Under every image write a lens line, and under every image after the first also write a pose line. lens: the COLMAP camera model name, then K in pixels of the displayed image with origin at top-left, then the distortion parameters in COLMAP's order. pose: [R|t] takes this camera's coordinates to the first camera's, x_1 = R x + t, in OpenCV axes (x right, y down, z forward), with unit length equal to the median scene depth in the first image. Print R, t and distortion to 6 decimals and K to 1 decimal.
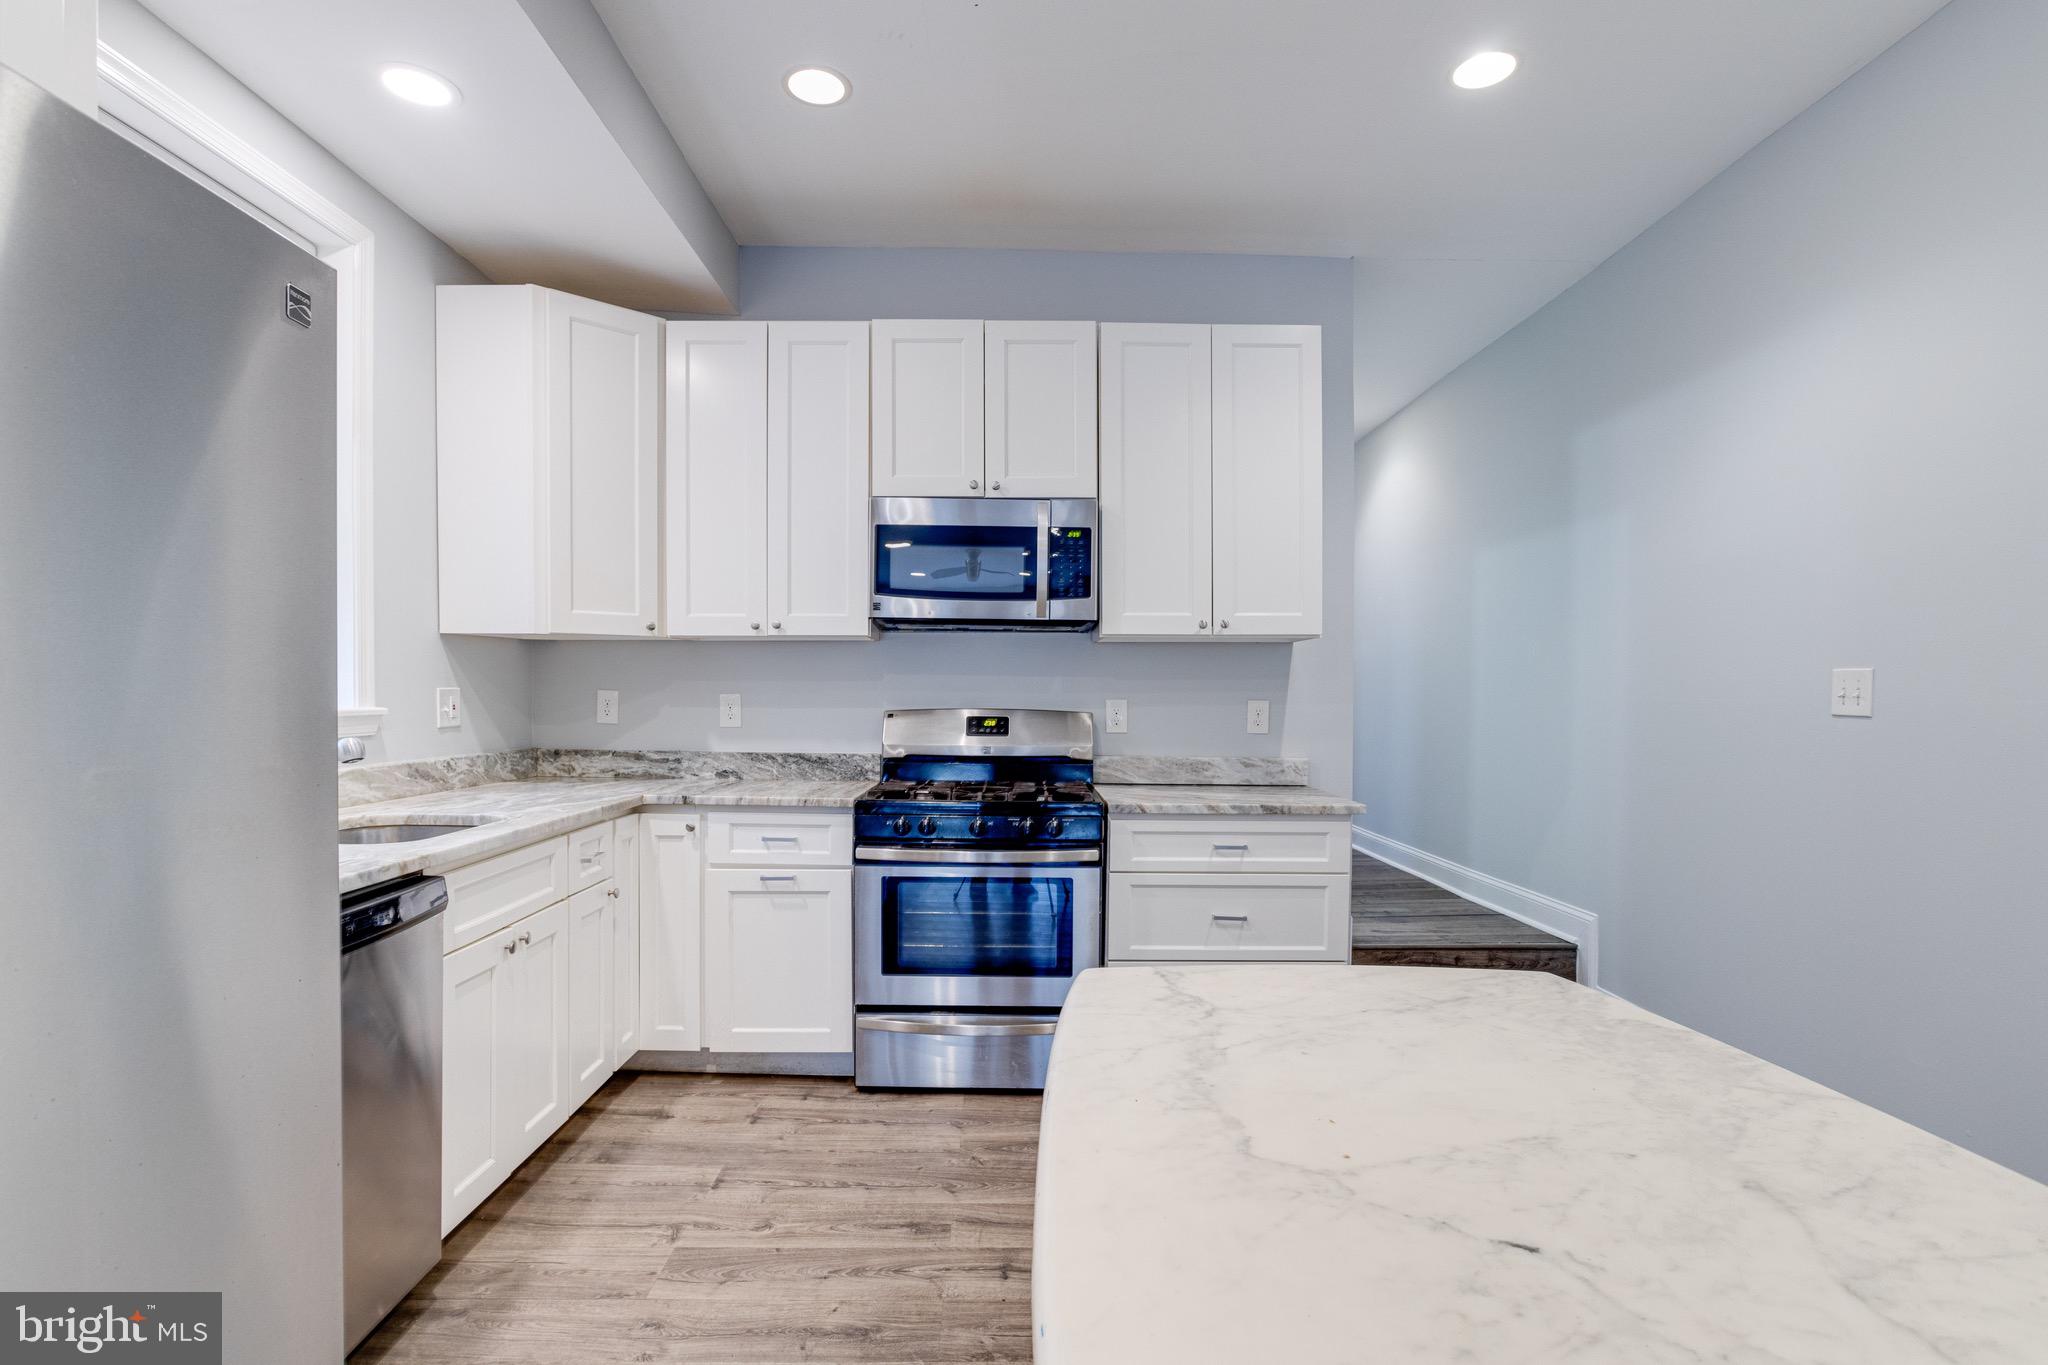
lens RADIAL K [[1008.4, 0, 1021.9], [0, 1008.4, 717.2], [0, 0, 1]] dist [-0.029867, 0.001993]
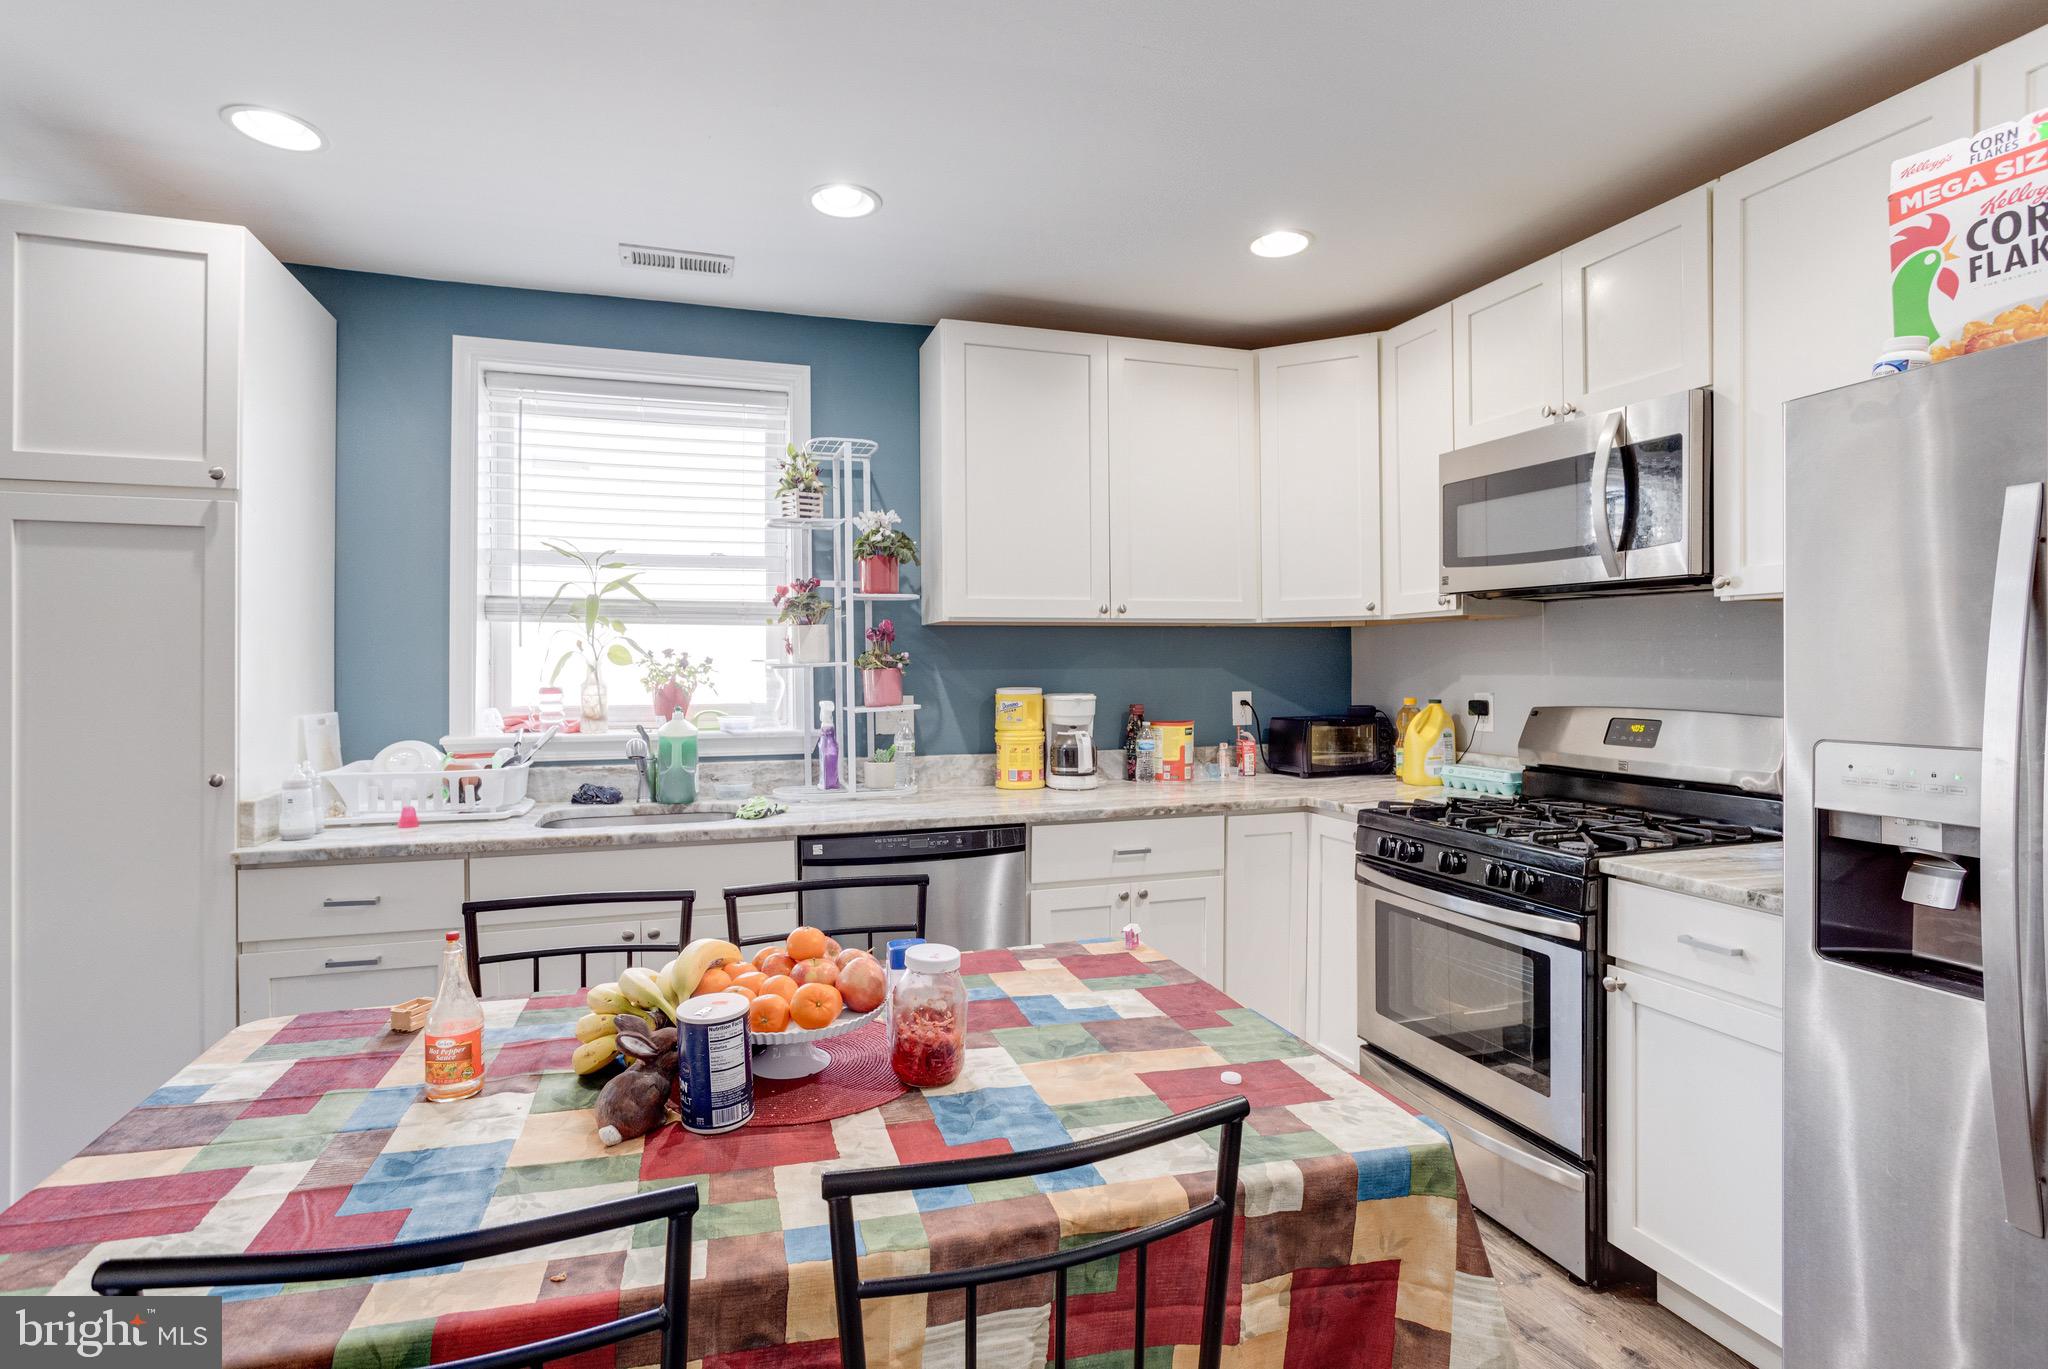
lens RADIAL K [[1011.4, 0, 1022.4], [0, 1011.4, 674.8], [0, 0, 1]] dist [-0.043182, 0.028227]
pose [[0.312970, -0.003300, -0.949757, 0.555580], [-0.015075, 0.999851, -0.008441, -0.021148], [0.949643, 0.016960, 0.312874, 0.415787]]
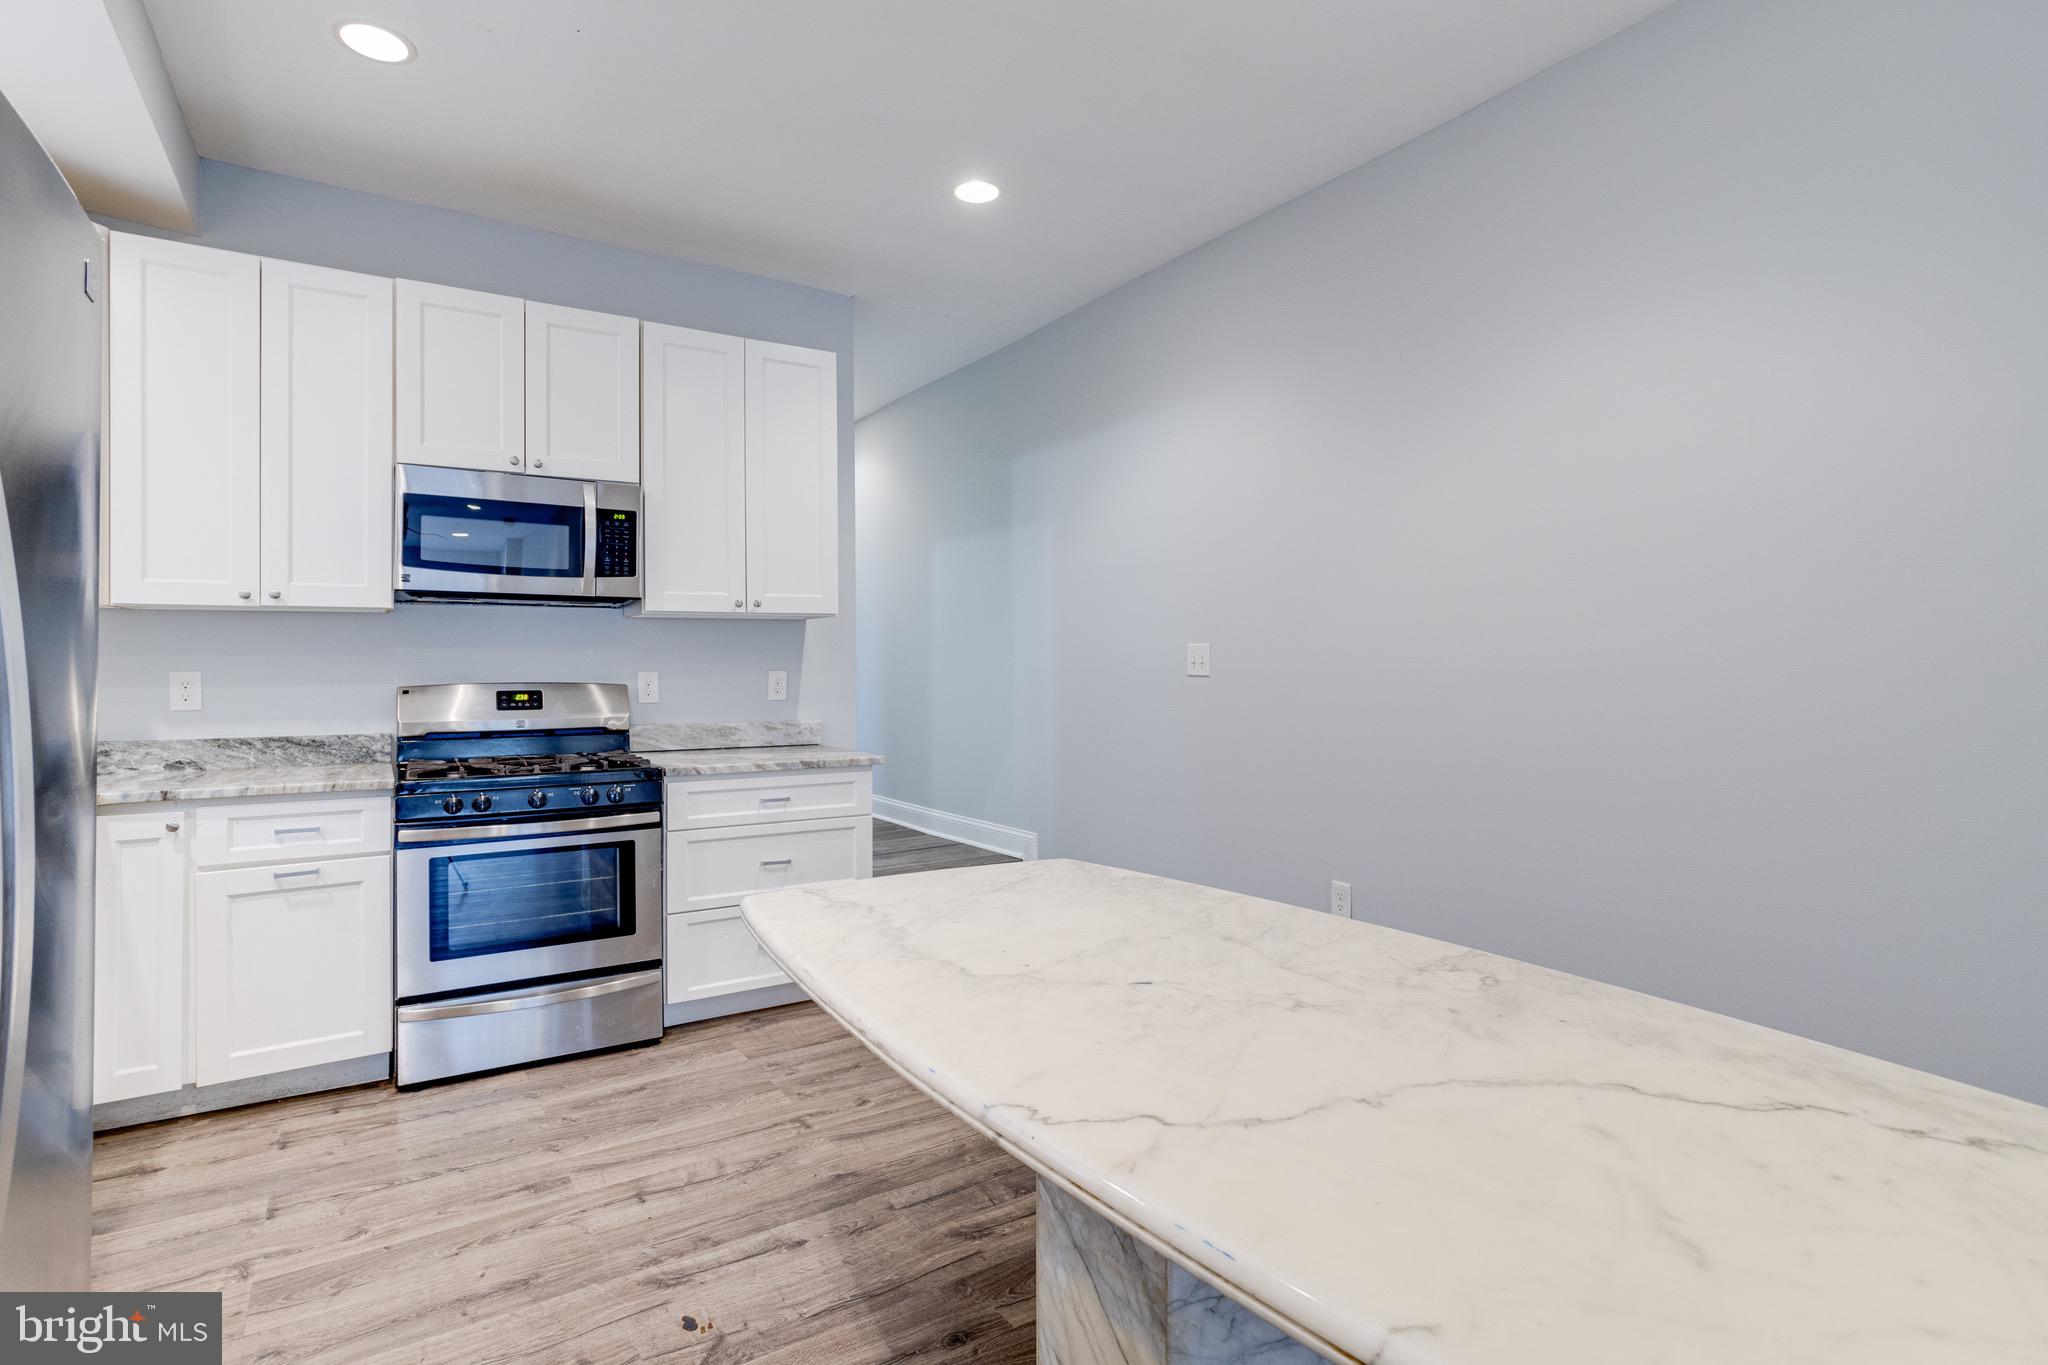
lens RADIAL K [[1000.4, 0, 1013.5], [0, 1000.4, 646.3], [0, 0, 1]] dist [-0.043184, 0.024994]
pose [[0.844604, -0.001095, 0.535391, -0.162495], [0.022292, 0.999203, -0.033124, -0.001348], [-0.534927, 0.039911, 0.843955, -0.099195]]
